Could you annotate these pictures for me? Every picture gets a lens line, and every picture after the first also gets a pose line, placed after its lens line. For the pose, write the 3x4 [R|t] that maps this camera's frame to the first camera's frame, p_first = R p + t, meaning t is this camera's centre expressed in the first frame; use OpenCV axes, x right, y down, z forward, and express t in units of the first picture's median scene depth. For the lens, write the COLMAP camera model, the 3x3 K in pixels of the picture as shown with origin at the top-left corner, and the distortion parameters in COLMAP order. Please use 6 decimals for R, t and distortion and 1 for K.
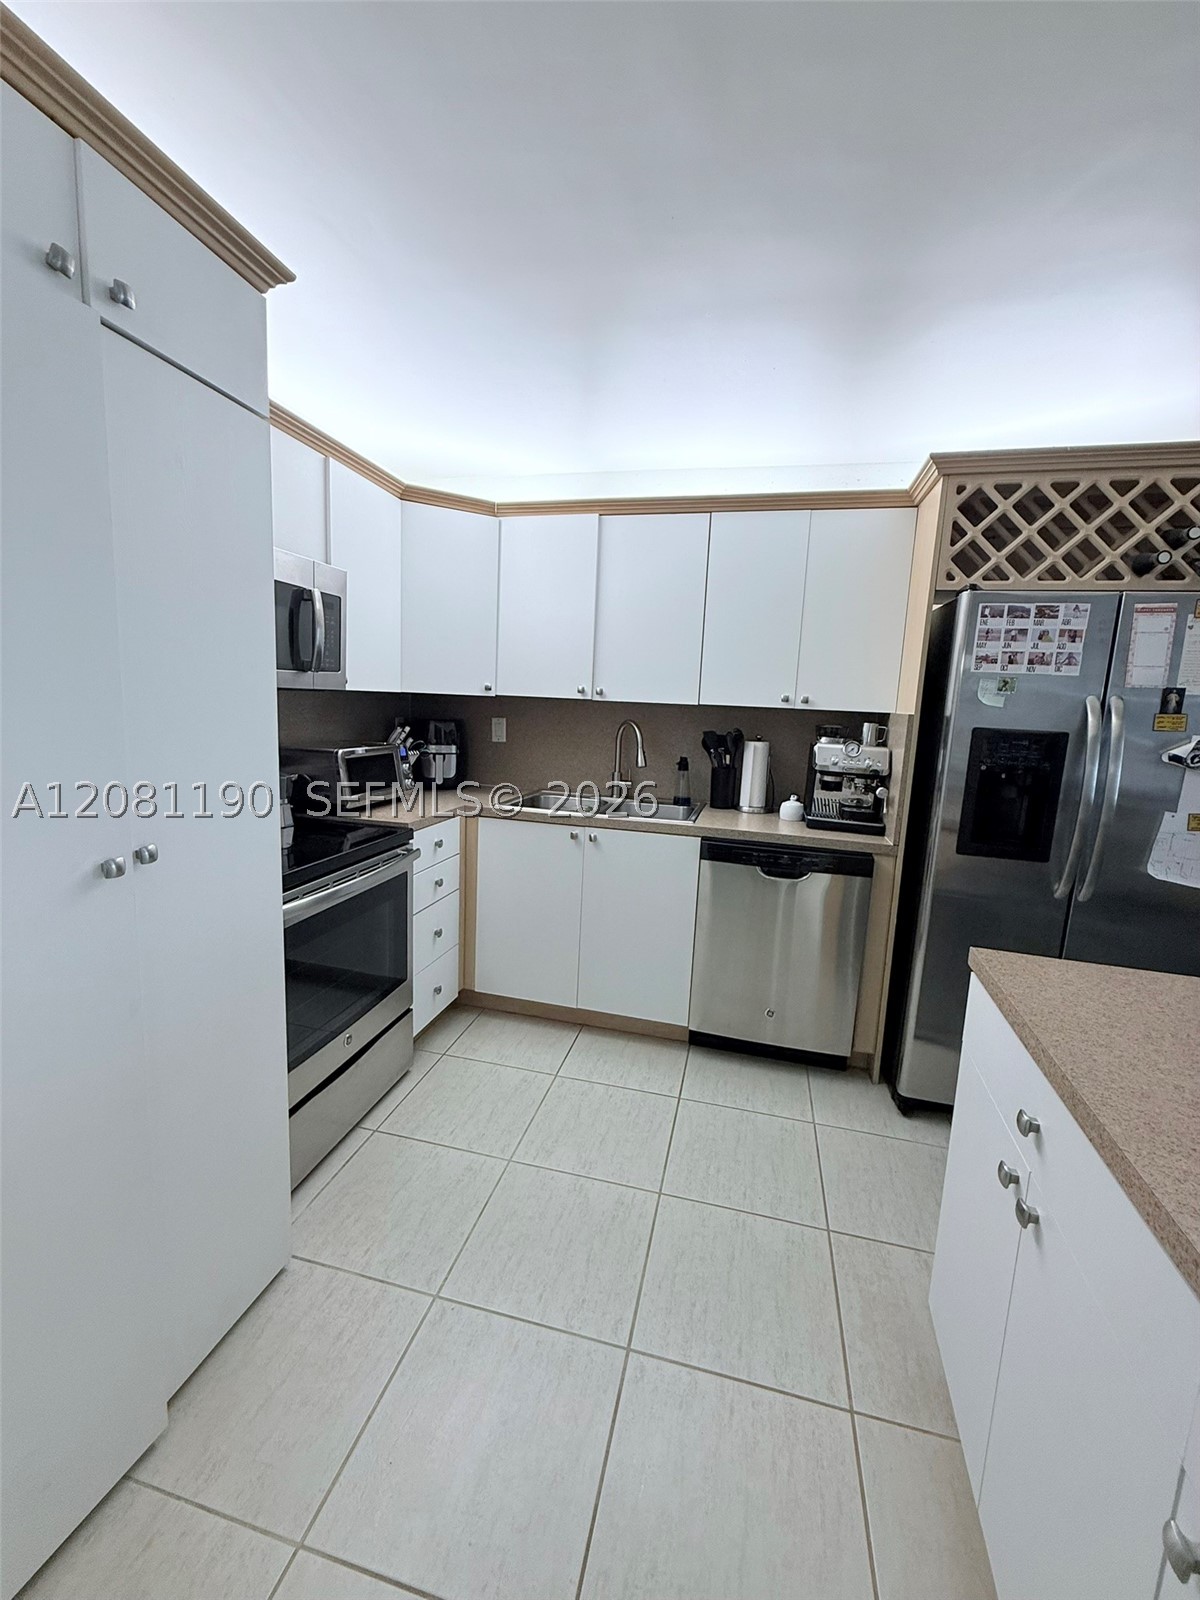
lens RADIAL K [[639.3, 0, 602.3], [0, 639.3, 792.1], [0, 0, 1]] dist [-0.000027, 0.000197]
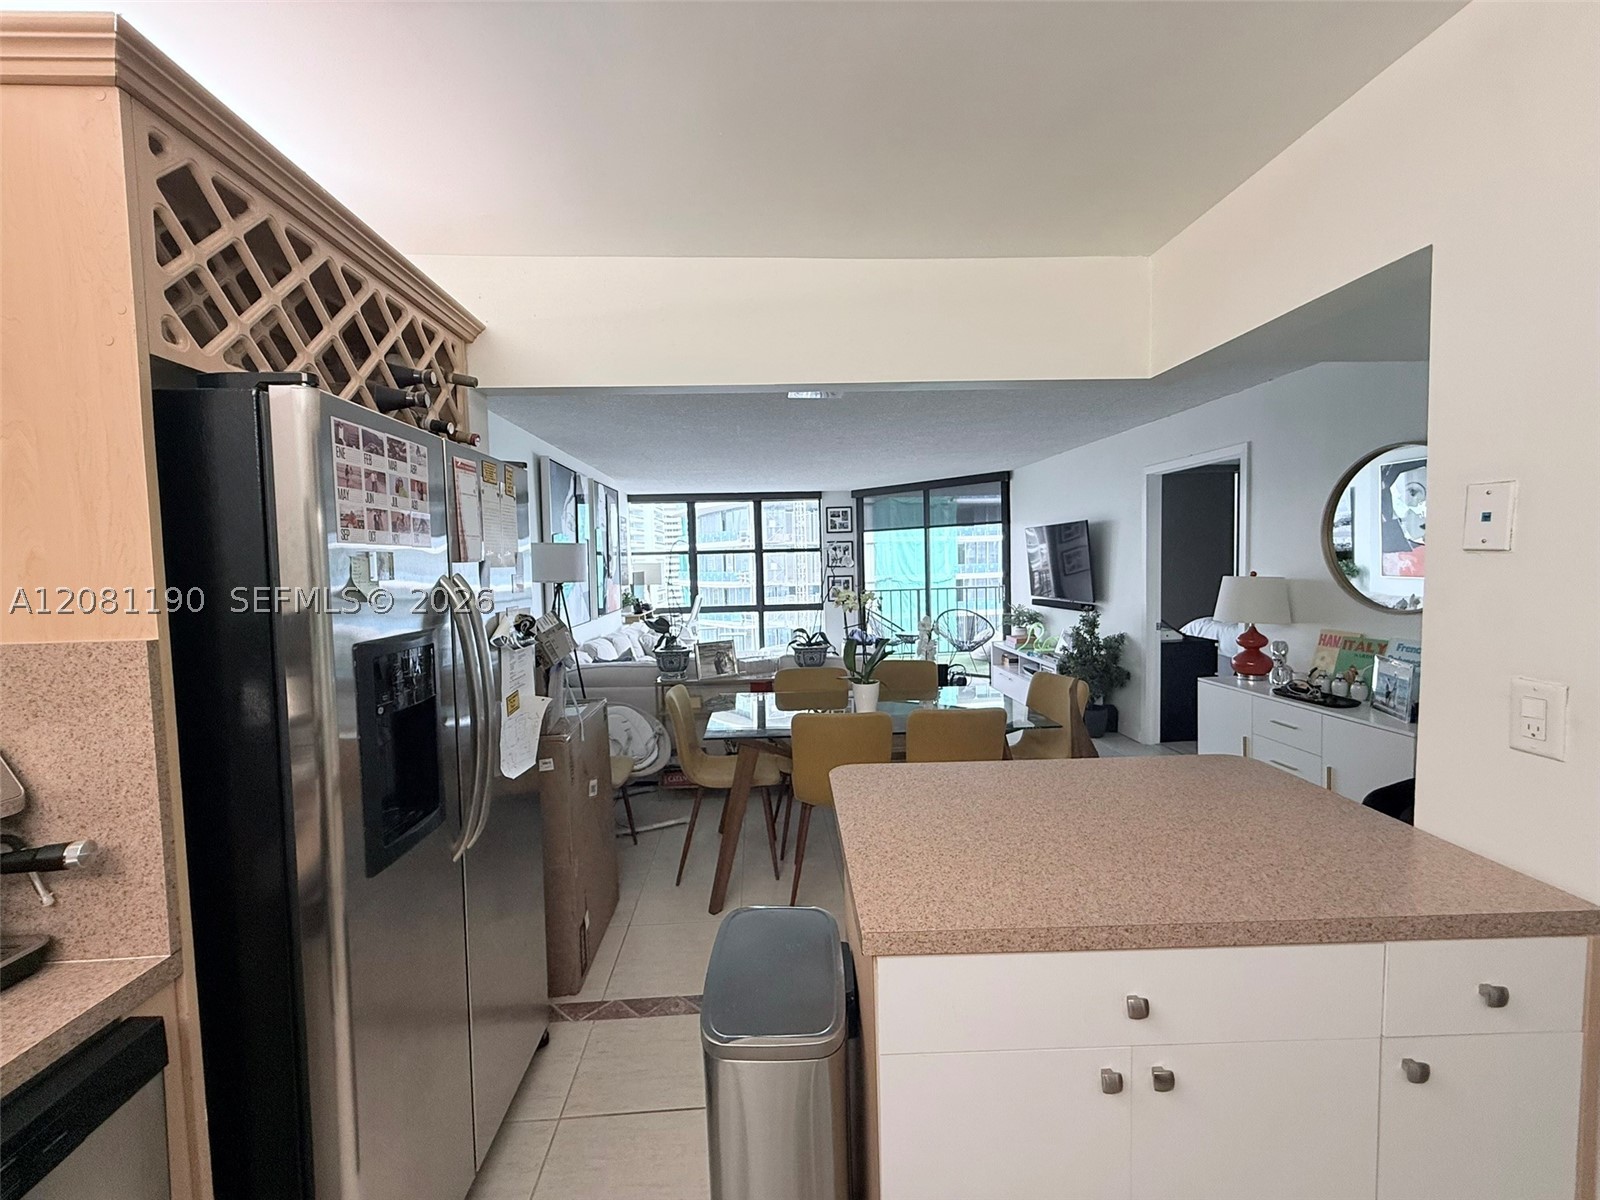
lens RADIAL K [[637.9, 0, 794.5], [0, 637.9, 595.7], [0, 0, 1]] dist [-0.000692, 0.000110]
pose [[-0.289723, -0.089860, 0.952883, -0.030632], [0.148905, 0.979228, 0.137619, -0.128868], [-0.945456, 0.181761, -0.270325, 0.631972]]
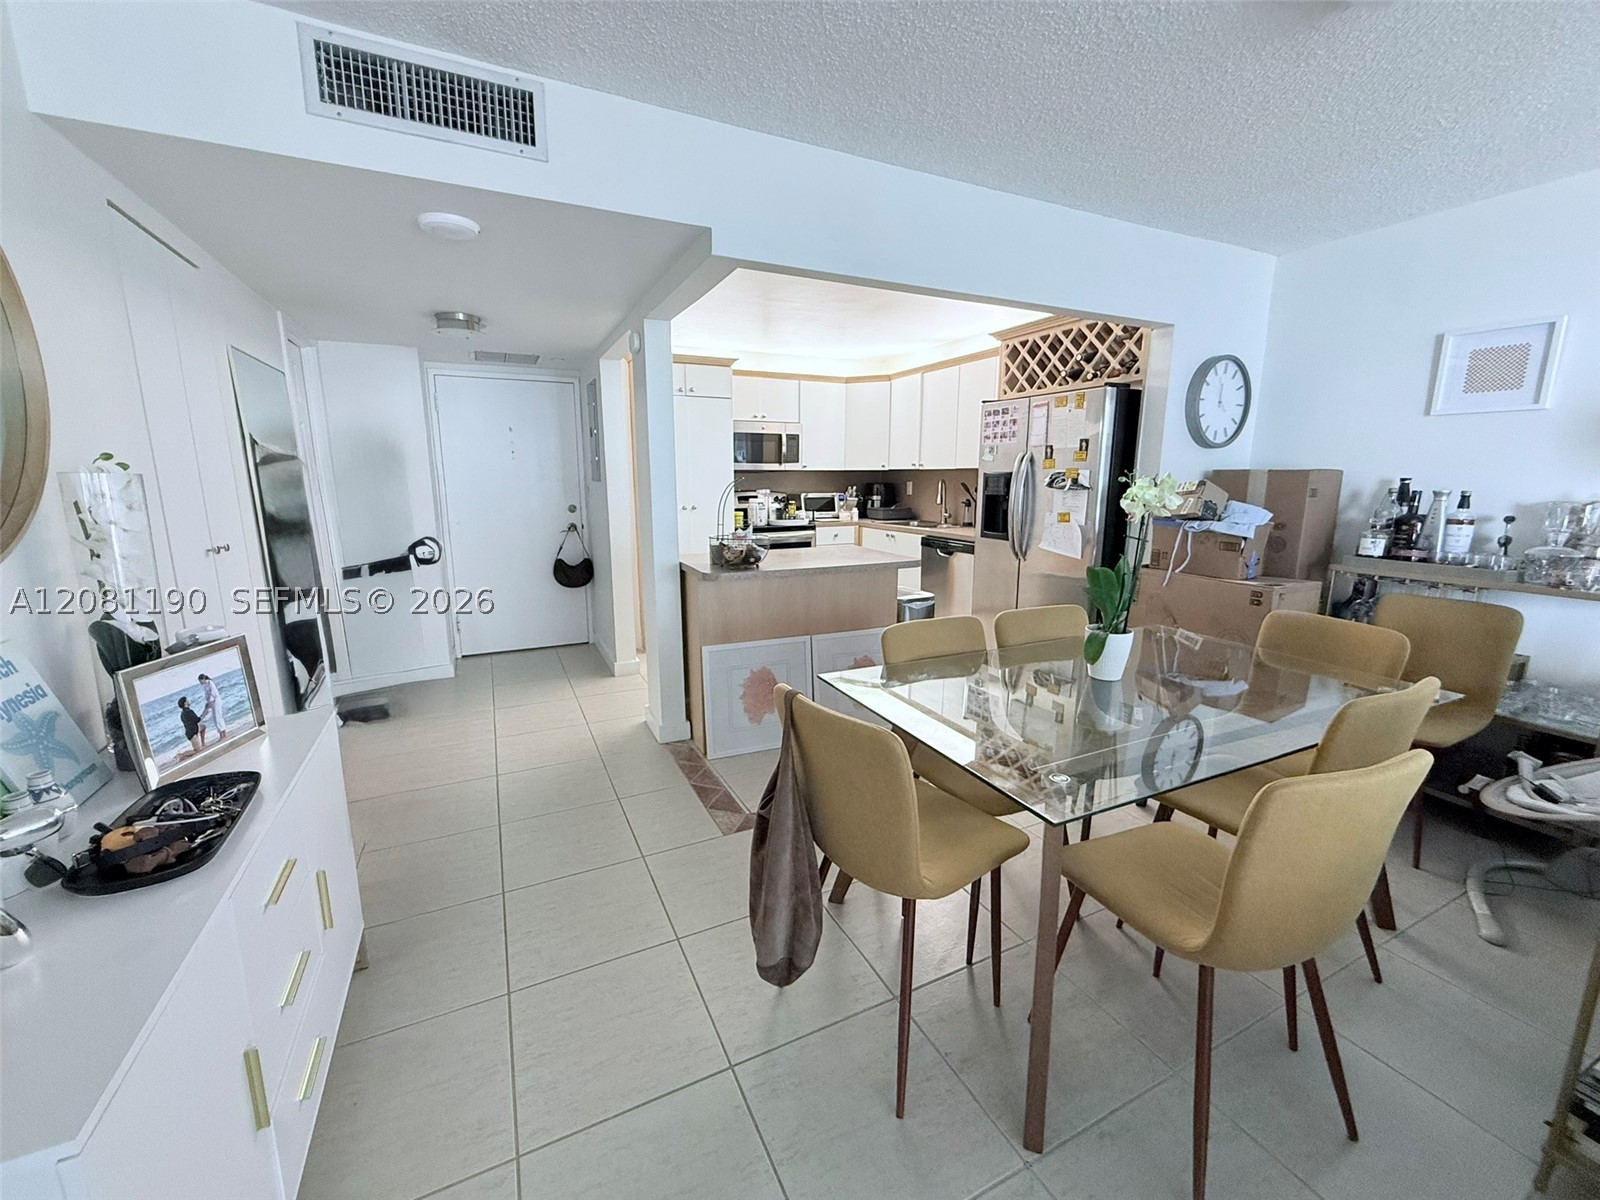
lens RADIAL K [[637.9, 0, 794.5], [0, 637.9, 595.7], [0, 0, 1]] dist [-0.000692, 0.000110]
pose [[0.635015, 0.096984, -0.766388, 1.419785], [-0.076804, 0.995099, 0.062288, 0.164132], [0.768673, 0.019308, 0.639351, -0.578514]]
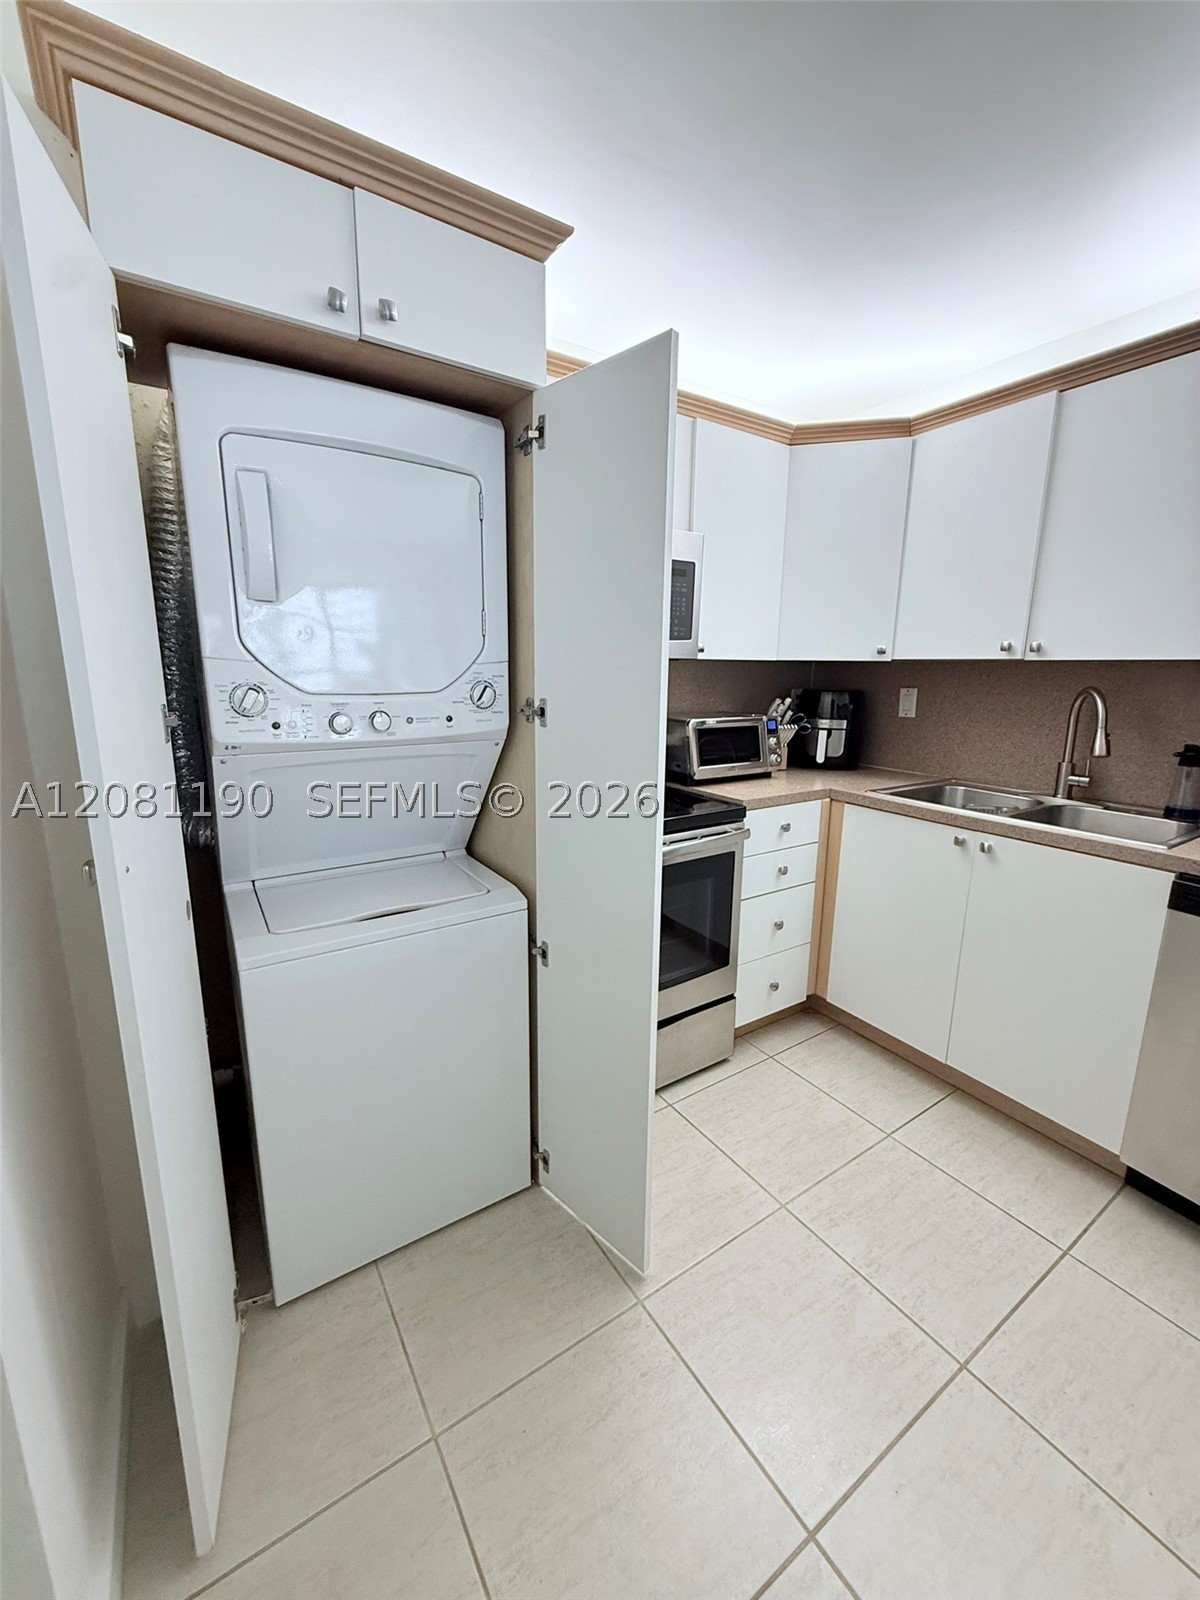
lens RADIAL K [[637.9, 0, 602.3], [0, 637.9, 793.8], [0, 0, 1]] dist [-0.000692, 0.000110]
pose [[0.730444, 0.096992, -0.676050, 0.156003], [-0.073626, 0.995279, 0.063242, -0.004173], [0.678992, 0.003581, 0.734137, 0.165067]]
